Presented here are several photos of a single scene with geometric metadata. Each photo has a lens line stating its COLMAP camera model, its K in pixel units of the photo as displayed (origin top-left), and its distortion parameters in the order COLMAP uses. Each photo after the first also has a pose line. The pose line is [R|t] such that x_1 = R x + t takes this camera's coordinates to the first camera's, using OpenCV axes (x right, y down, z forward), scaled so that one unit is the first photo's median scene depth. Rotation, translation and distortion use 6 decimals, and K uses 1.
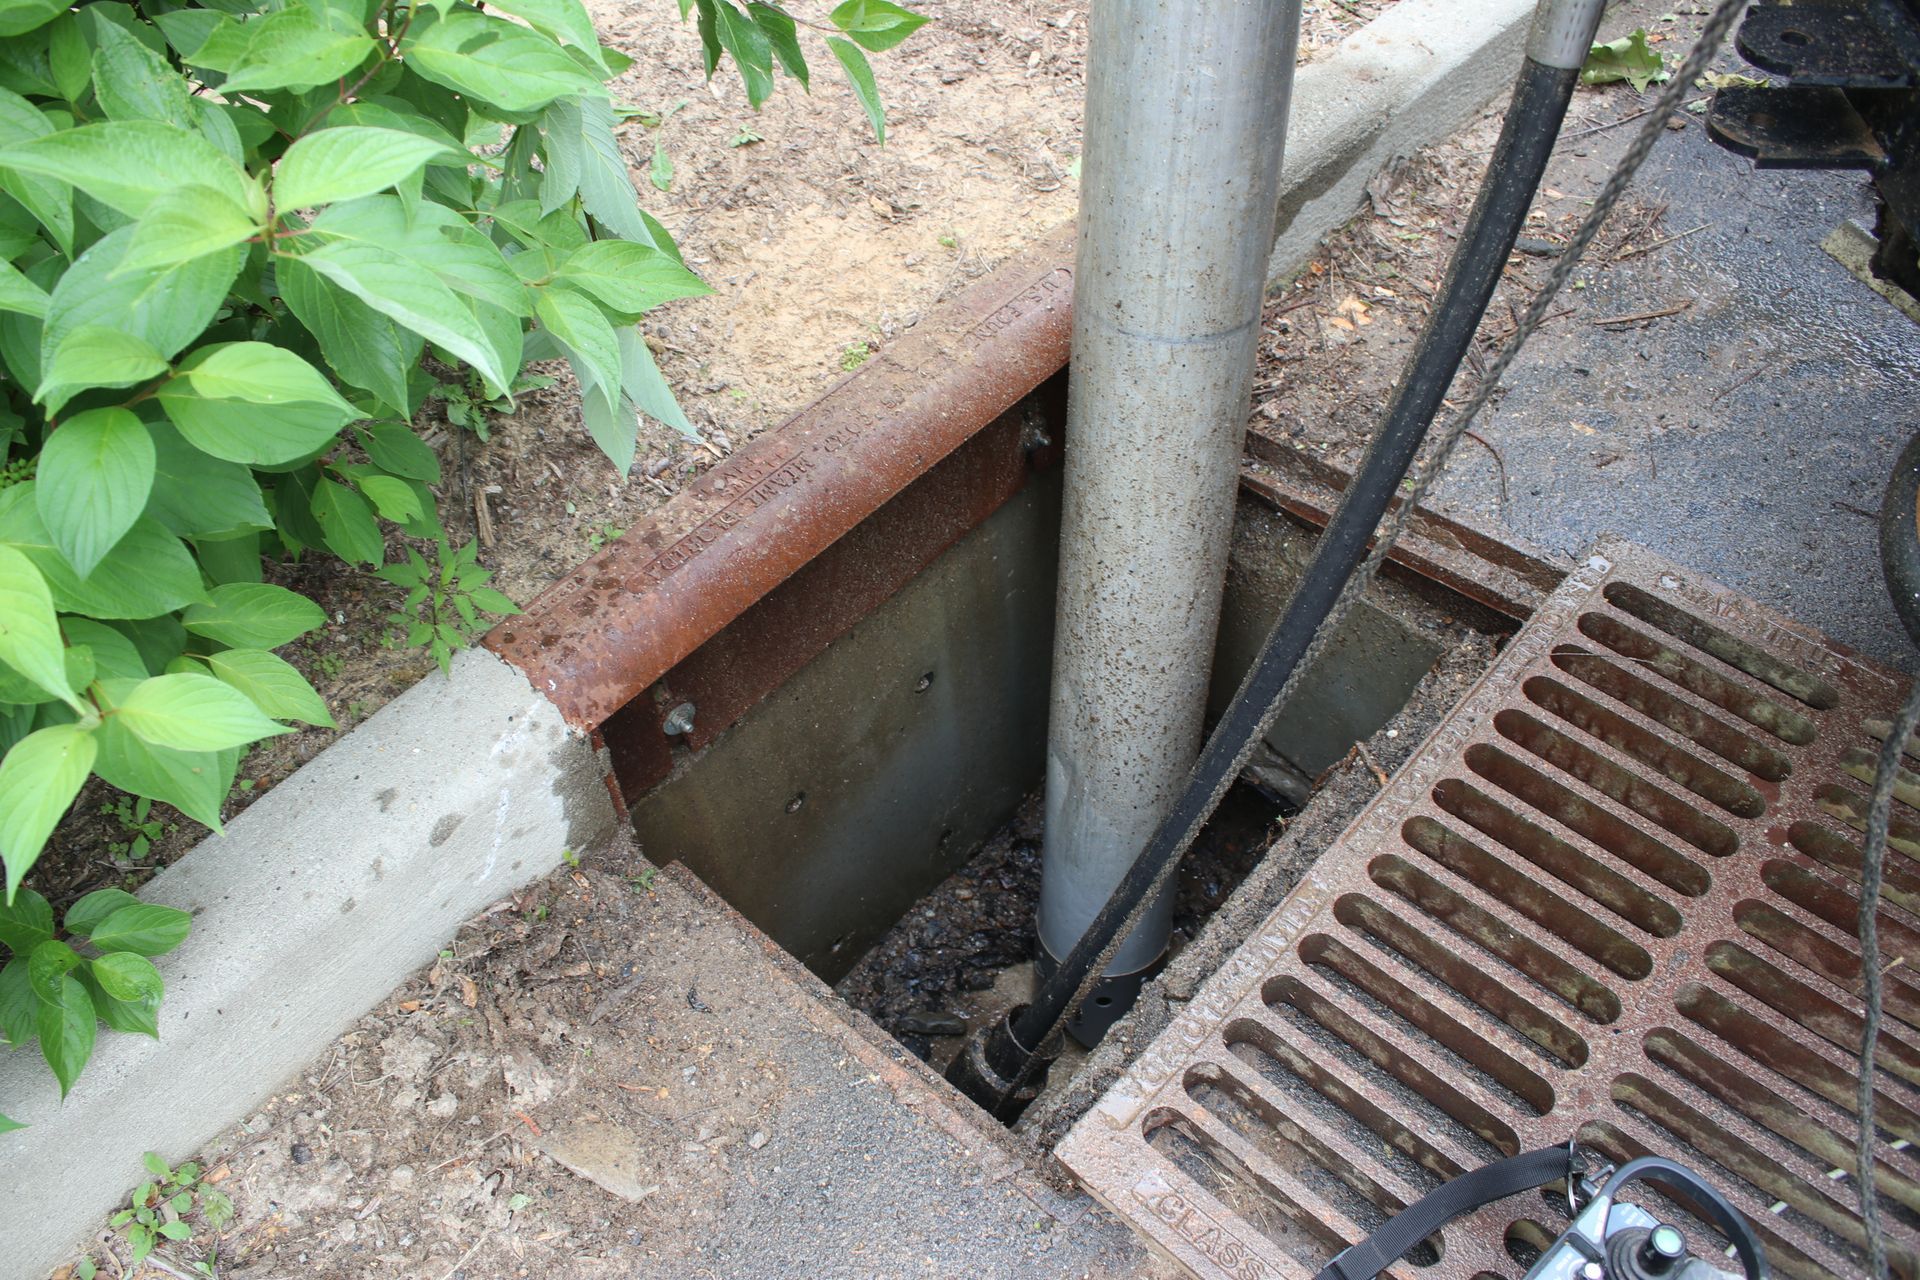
lens RADIAL K [[1765.6, 0, 960.0], [0, 1765.6, 640.0], [0, 0, 1]] dist [-0.177010, 0.185996]
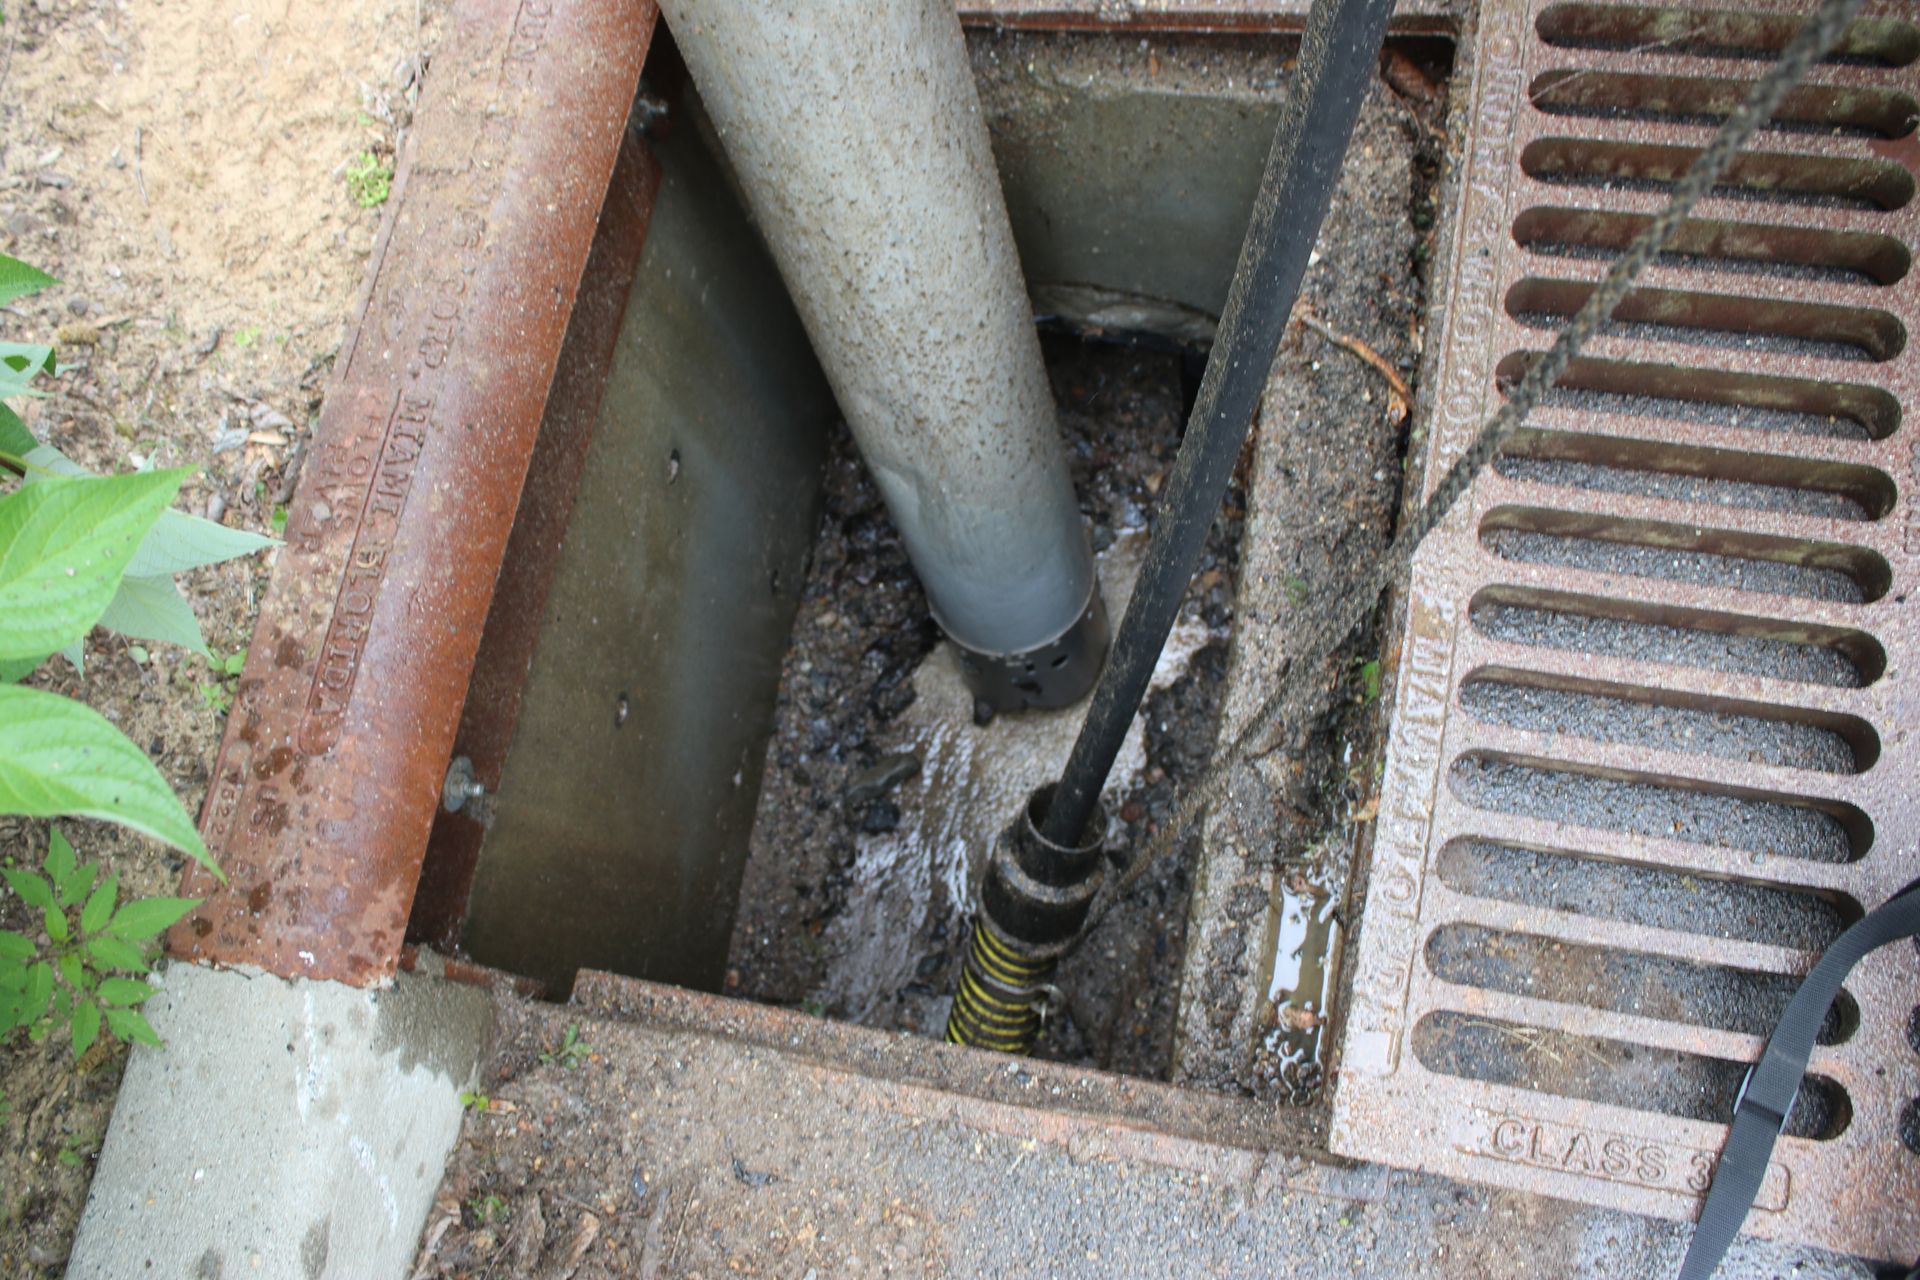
lens RADIAL K [[1765.6, 0, 960.0], [0, 1765.6, 640.0], [0, 0, 1]] dist [-0.177010, 0.185996]
pose [[0.844272, -0.531170, 0.071162, -0.012287], [0.468127, 0.795590, 0.384569, -0.184644], [-0.260887, -0.291368, 0.920349, 0.361163]]
